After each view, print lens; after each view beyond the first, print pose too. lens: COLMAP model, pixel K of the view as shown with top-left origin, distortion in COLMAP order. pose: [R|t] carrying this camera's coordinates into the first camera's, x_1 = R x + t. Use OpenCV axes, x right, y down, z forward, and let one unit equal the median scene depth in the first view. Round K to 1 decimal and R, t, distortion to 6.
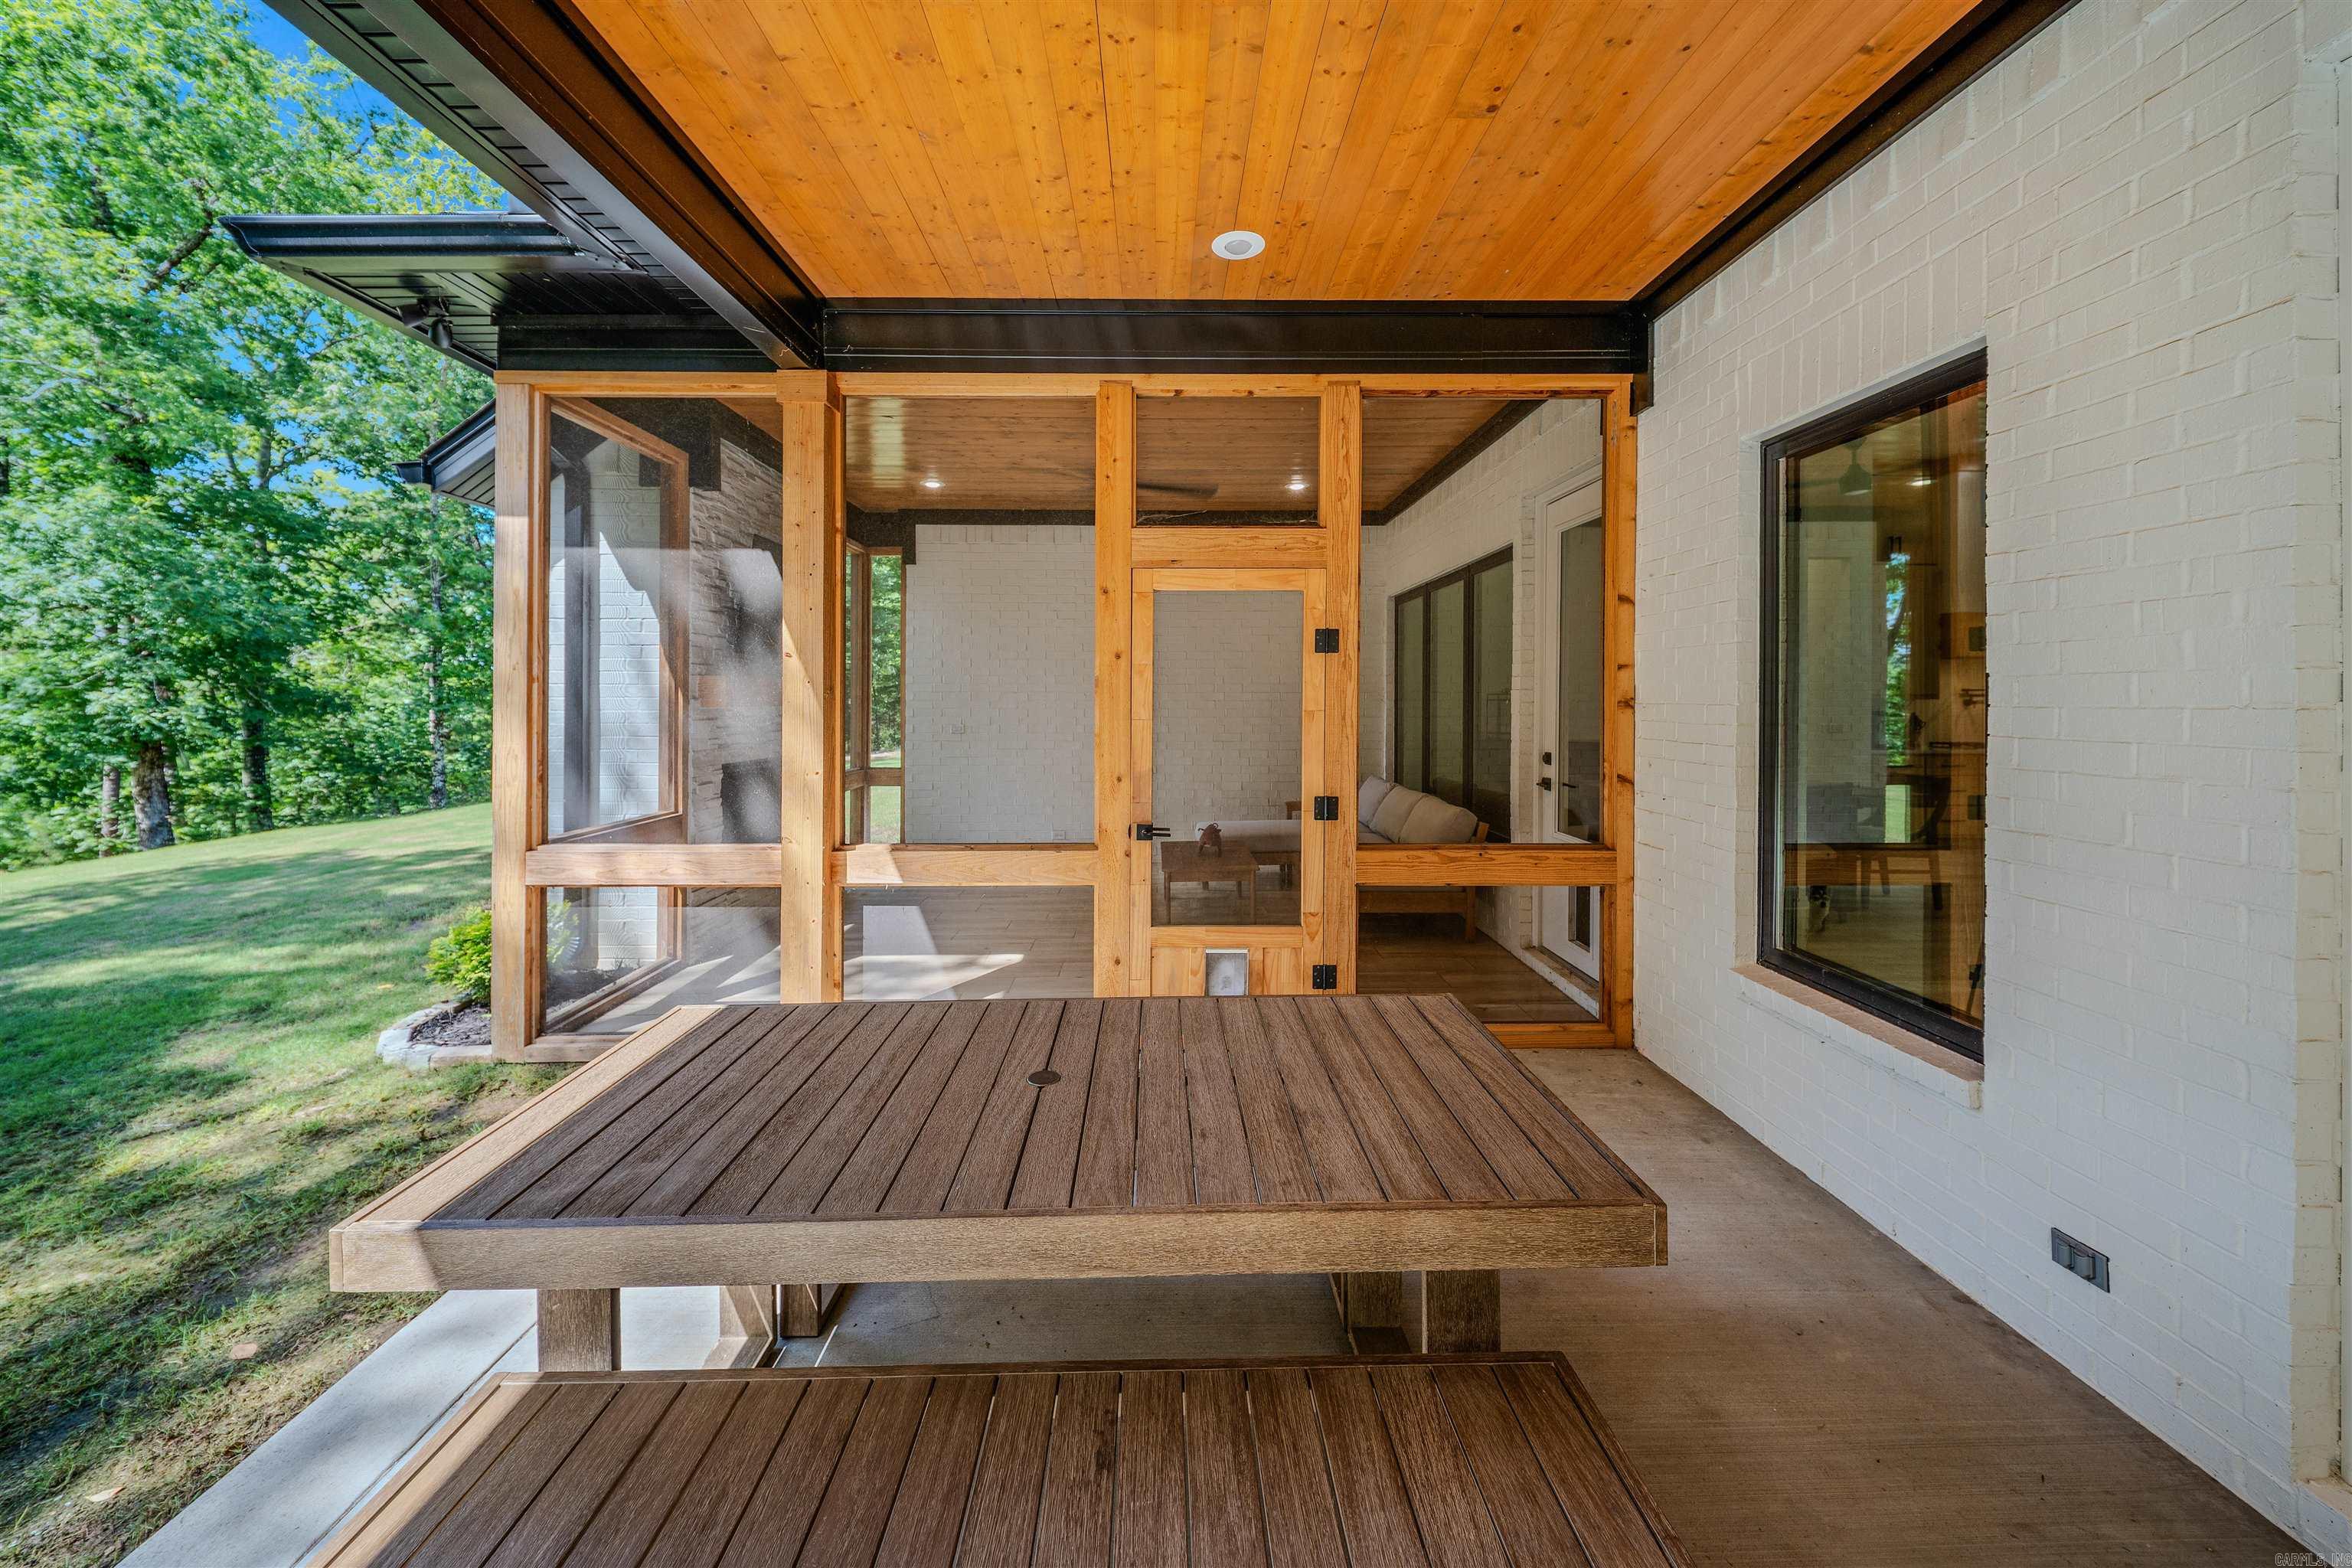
lens RADIAL K [[864.6, 0, 1176.8], [0, 864.6, 696.7], [0, 0, 1]] dist [0.000066, 0.000052]
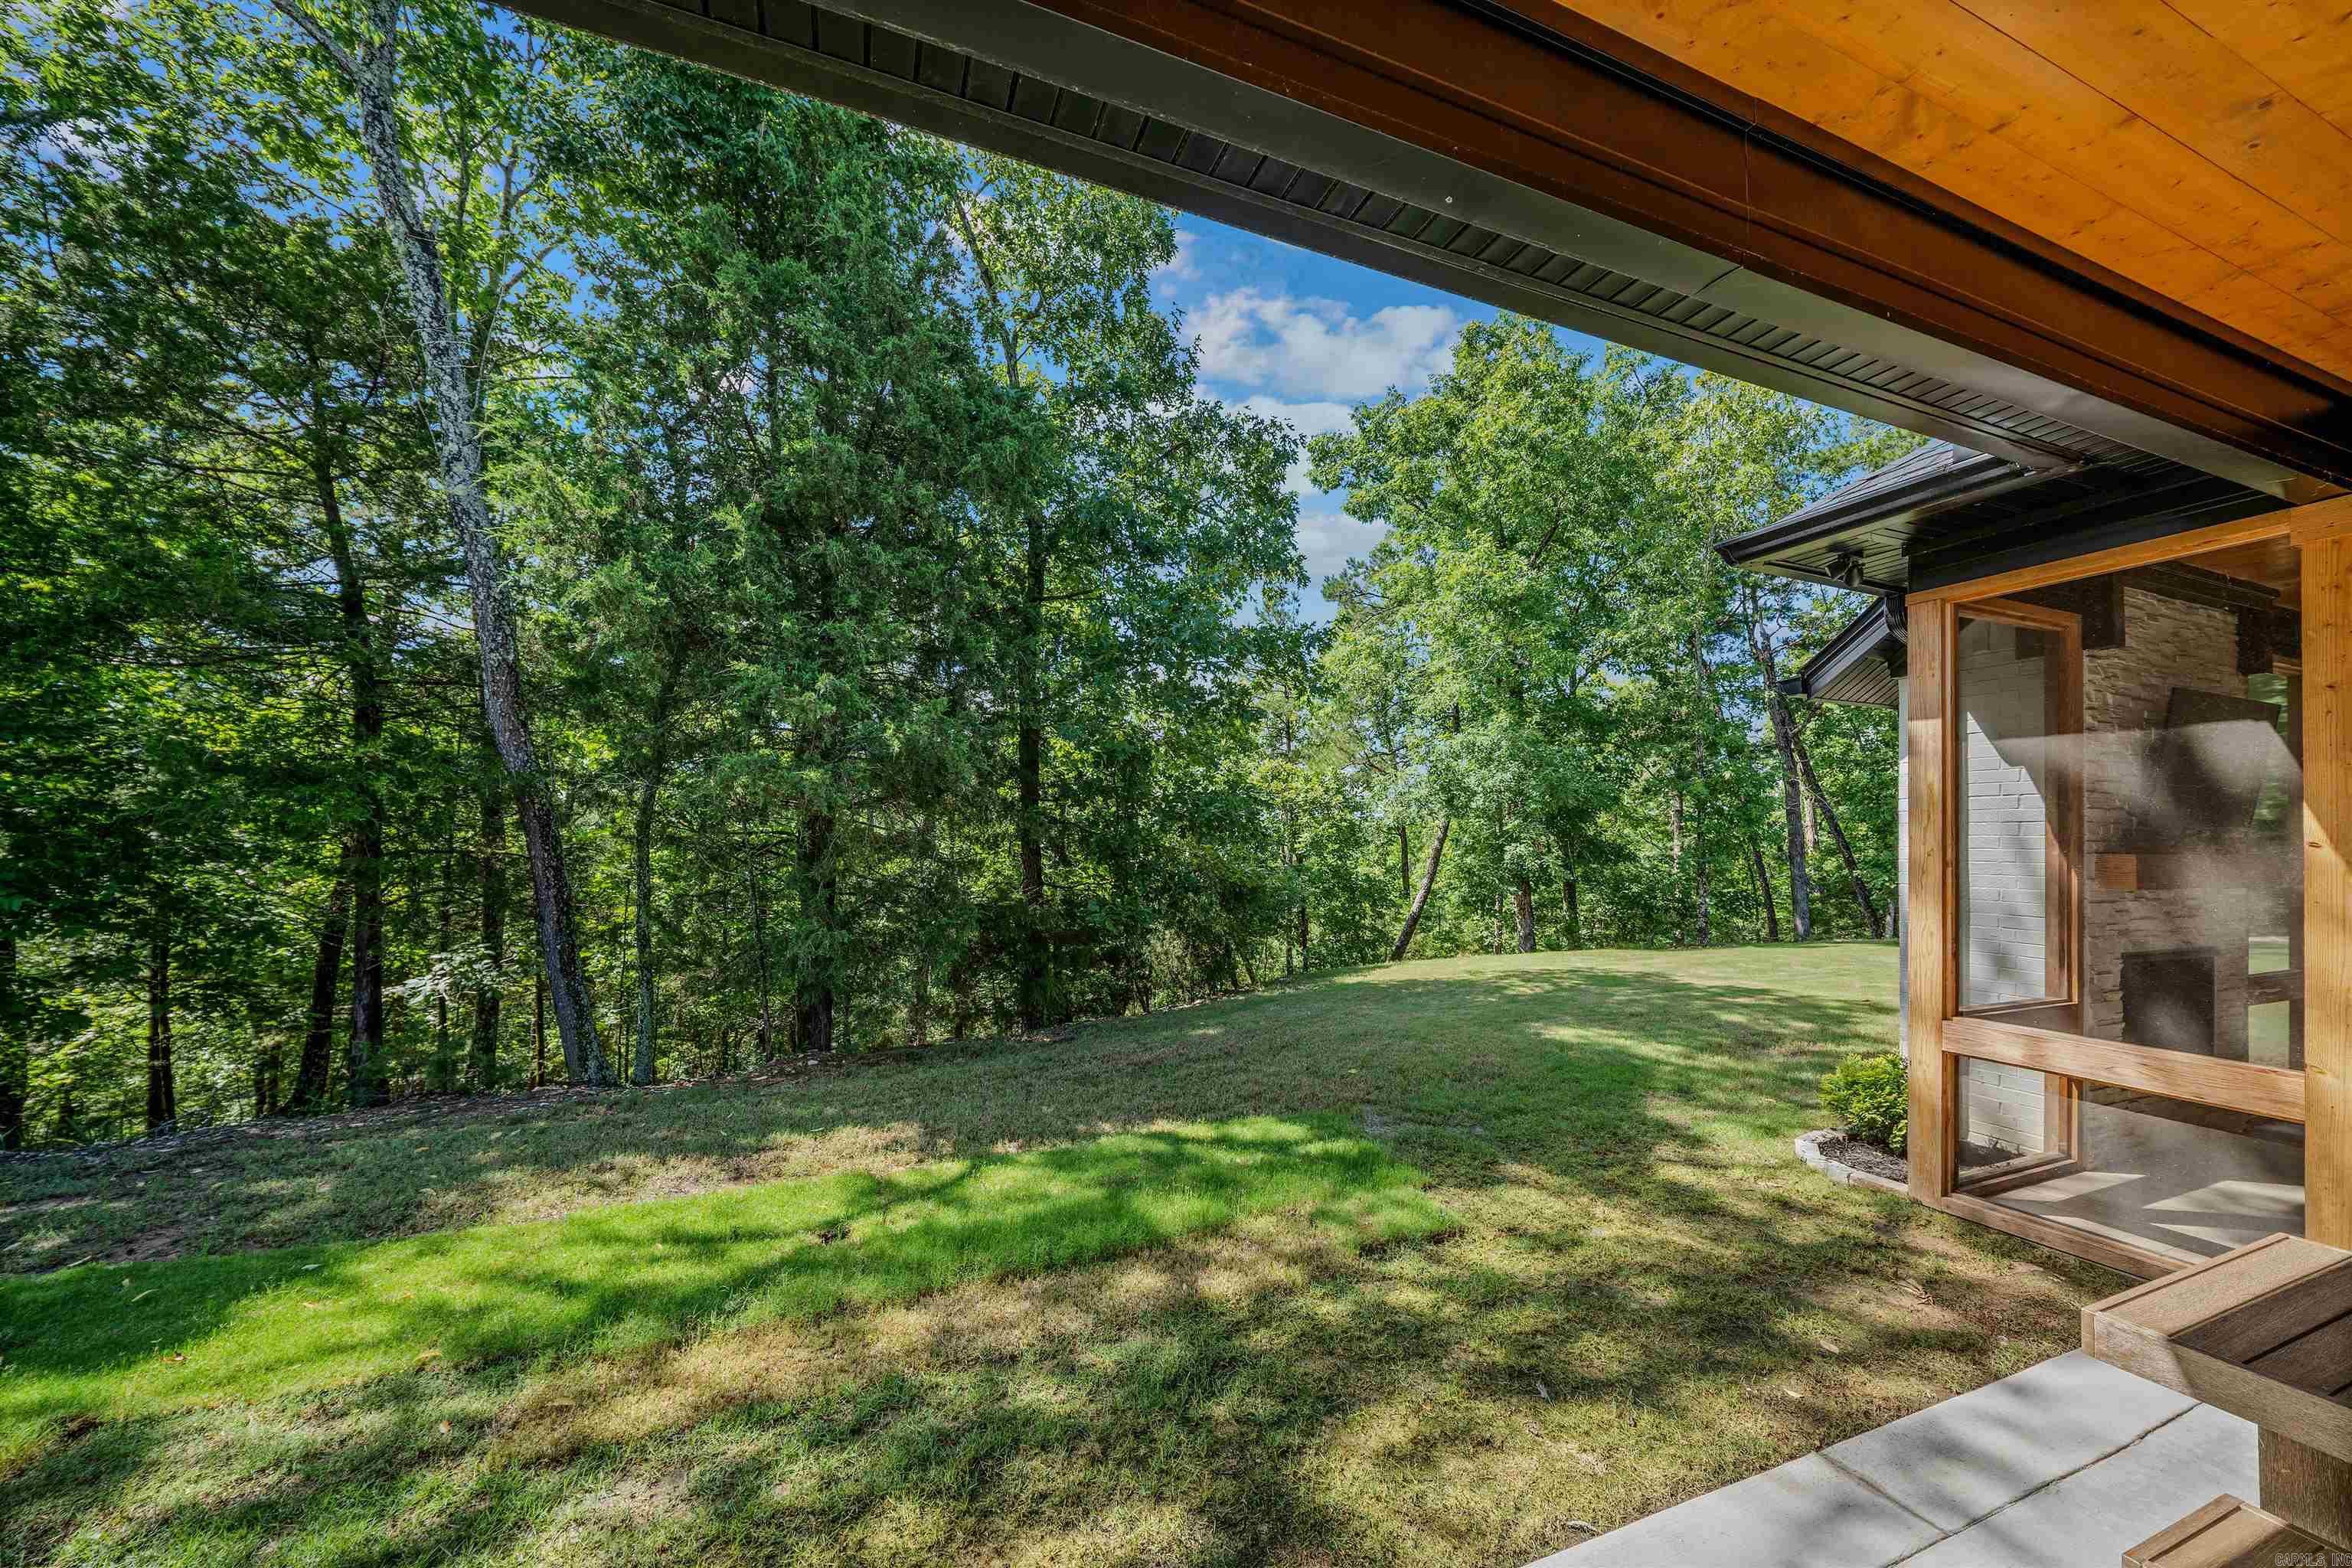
lens RADIAL K [[854.3, 0, 1177.2], [0, 854.3, 827.7], [0, 0, 1]] dist [-0.001712, -0.000035]
pose [[0.352209, -0.011283, -0.935853, -0.059295], [-0.003868, 0.999901, -0.013511, -0.040777], [0.935913, 0.008379, 0.352131, -0.253838]]
